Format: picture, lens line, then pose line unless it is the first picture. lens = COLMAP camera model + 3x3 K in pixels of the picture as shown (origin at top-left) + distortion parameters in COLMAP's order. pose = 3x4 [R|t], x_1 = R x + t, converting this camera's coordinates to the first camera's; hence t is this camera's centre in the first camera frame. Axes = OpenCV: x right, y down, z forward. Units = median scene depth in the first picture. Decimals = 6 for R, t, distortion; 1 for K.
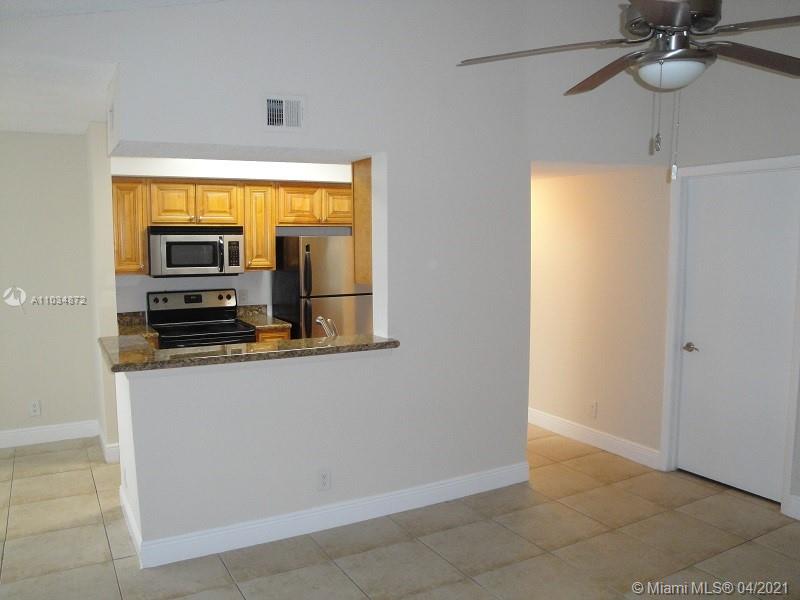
lens RADIAL K [[658.3, 0, 410.1], [0, 658.3, 310.6], [0, 0, 1]] dist [-0.113499, 0.101338]
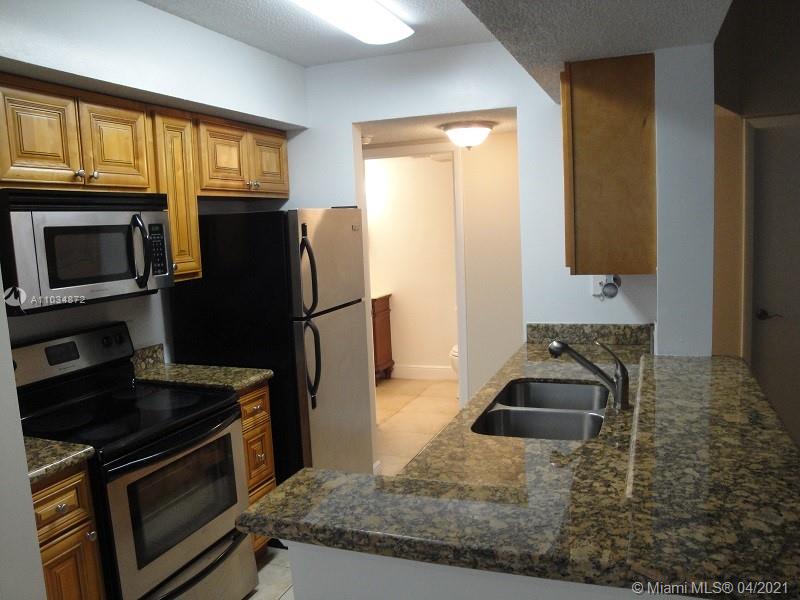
lens RADIAL K [[658.3, 0, 401.1], [0, 658.3, 299.3], [0, 0, 1]] dist [-0.113499, 0.101338]
pose [[0.772322, -0.104810, 0.626526, -0.448359], [0.112306, 0.993287, 0.027724, -0.043324], [-0.625225, 0.048951, 0.778908, 0.514809]]
